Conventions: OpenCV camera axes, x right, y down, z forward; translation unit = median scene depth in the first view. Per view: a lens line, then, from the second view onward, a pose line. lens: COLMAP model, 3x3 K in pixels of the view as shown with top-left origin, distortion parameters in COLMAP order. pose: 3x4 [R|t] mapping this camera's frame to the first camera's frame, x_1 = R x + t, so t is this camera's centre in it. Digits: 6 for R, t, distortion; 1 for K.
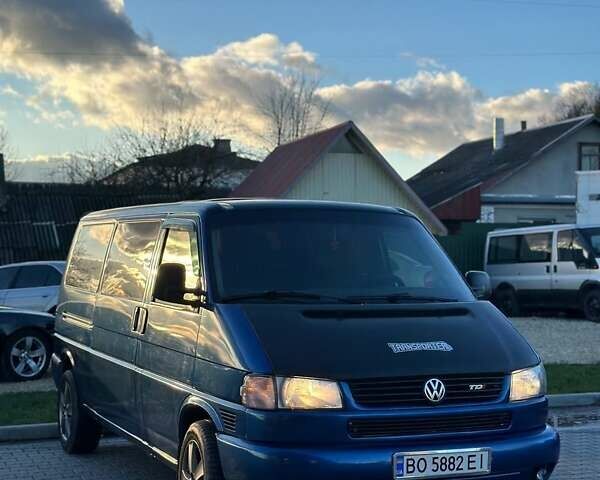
lens RADIAL K [[1115.6, 0, 302.5], [0, 1115.6, 249.8], [0, 0, 1]] dist [0.150833, 0.063500]
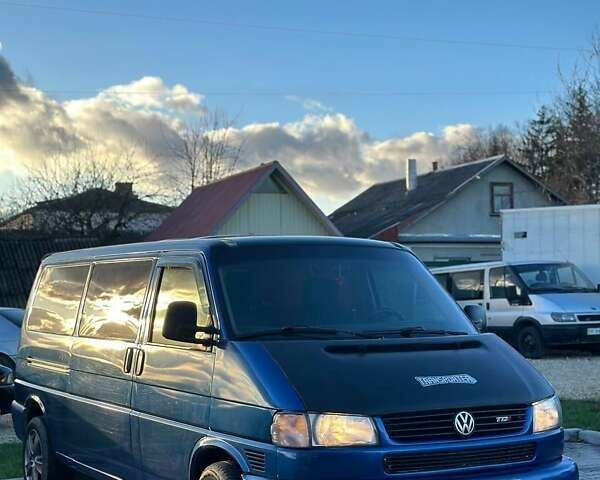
lens RADIAL K [[1115.6, 0, 302.5], [0, 1115.6, 249.8], [0, 0, 1]] dist [0.150833, 0.063500]
pose [[0.994832, -0.014580, 0.100478, -0.120044], [0.018386, 0.999144, -0.037052, 0.005429], [-0.099852, 0.038708, 0.994249, 0.015621]]
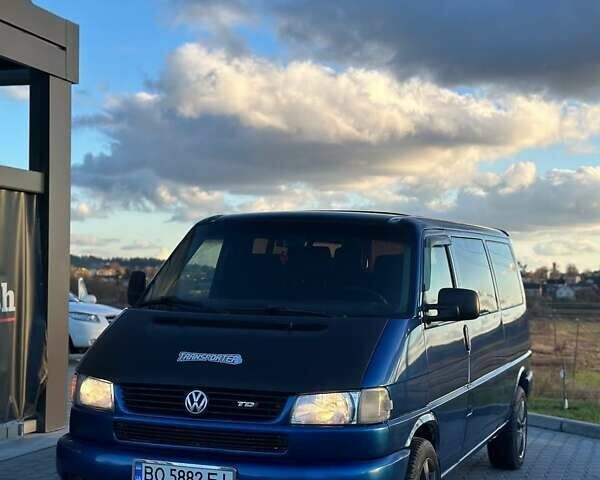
lens RADIAL K [[1134.8, 0, 311.0], [0, 1134.8, 240.2], [0, 0, 1]] dist [0.147403, -0.343583]
pose [[0.720913, -0.002671, -0.693021, 0.854233], [-0.017240, 0.999614, -0.021787, 0.004034], [0.692811, 0.027655, 0.720588, 0.340448]]
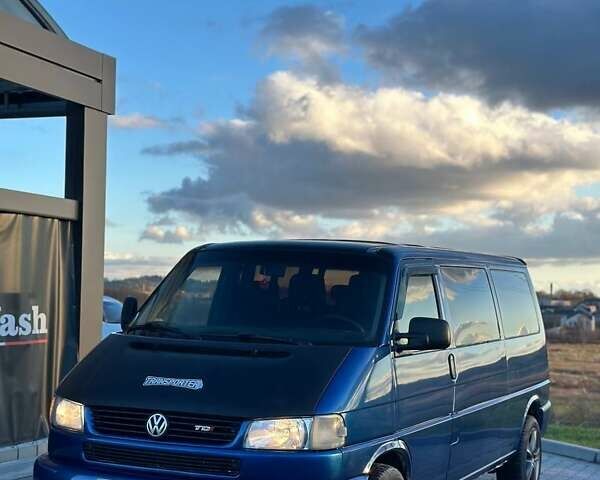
lens RADIAL K [[1125.3, 0, 300.0], [0, 1125.3, 240.0], [0, 0, 1]] dist [0.133845, 0.176548]
pose [[0.652678, -0.013443, -0.757516, 0.951759], [-0.026508, 0.998825, -0.040564, -0.003610], [0.757172, 0.046555, 0.651555, 0.412629]]
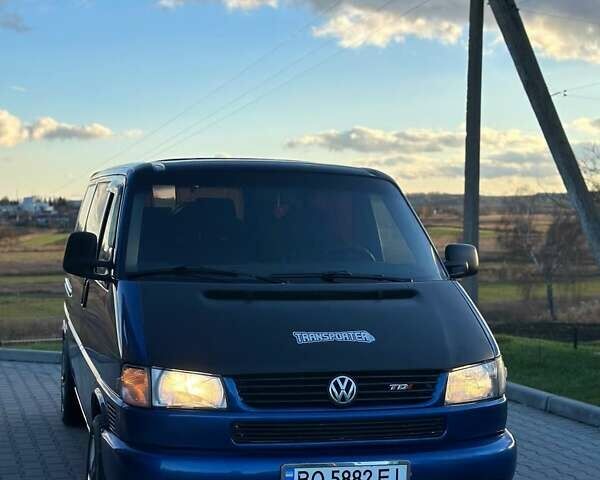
lens RADIAL K [[1112.1, 0, 284.3], [0, 1112.1, 241.5], [0, 0, 1]] dist [0.147764, 0.285722]
pose [[0.984416, 0.012754, -0.175394, 0.213754], [-0.006972, 0.999413, 0.033542, -0.012855], [0.175719, -0.031796, 0.983927, 0.170135]]
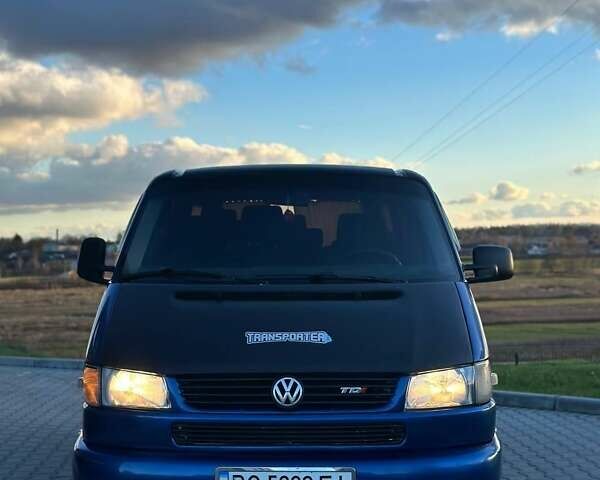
lens RADIAL K [[1119.7, 0, 299.1], [0, 1119.7, 222.8], [0, 0, 1]] dist [0.095393, 0.085741]
pose [[0.914524, -0.014907, -0.404258, 0.439679], [0.010985, 0.999867, -0.012020, 0.013604], [0.404384, 0.006552, 0.914566, 0.260213]]
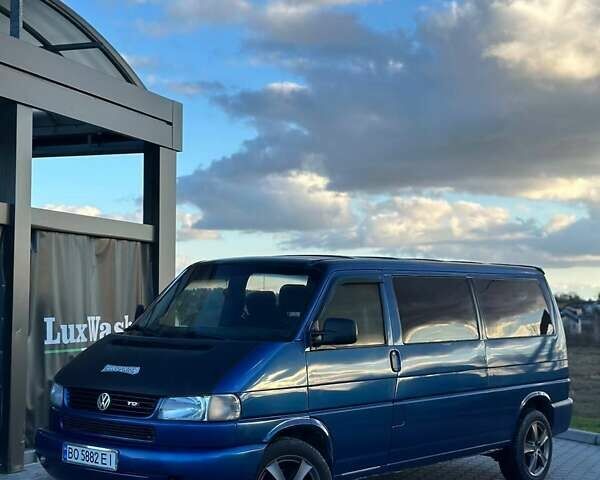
lens RADIAL K [[1134.8, 0, 311.0], [0, 1134.8, 240.2], [0, 0, 1]] dist [0.147403, -0.343583]
pose [[0.452053, -0.036171, -0.891257, 1.392067], [-0.015185, 0.998721, -0.048234, -0.002995], [0.891862, 0.035338, 0.450925, 0.588607]]
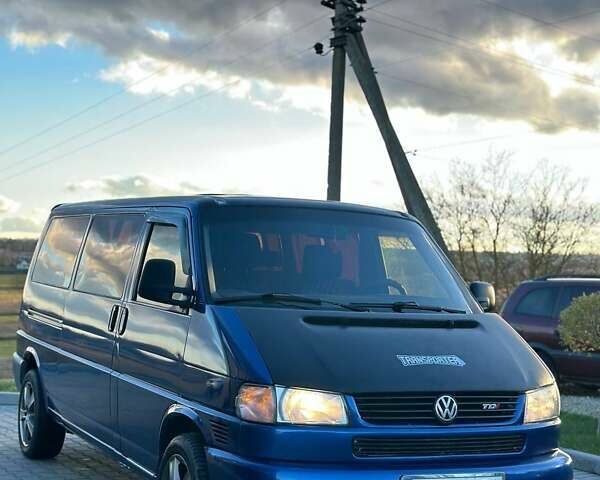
lens RADIAL K [[1115.6, 0, 302.5], [0, 1115.6, 249.8], [0, 0, 1]] dist [0.150833, 0.063500]
pose [[0.998172, 0.041598, 0.043839, -0.044661], [-0.041252, 0.999110, -0.008784, 0.008069], [-0.044165, 0.006960, 0.999000, 0.081179]]
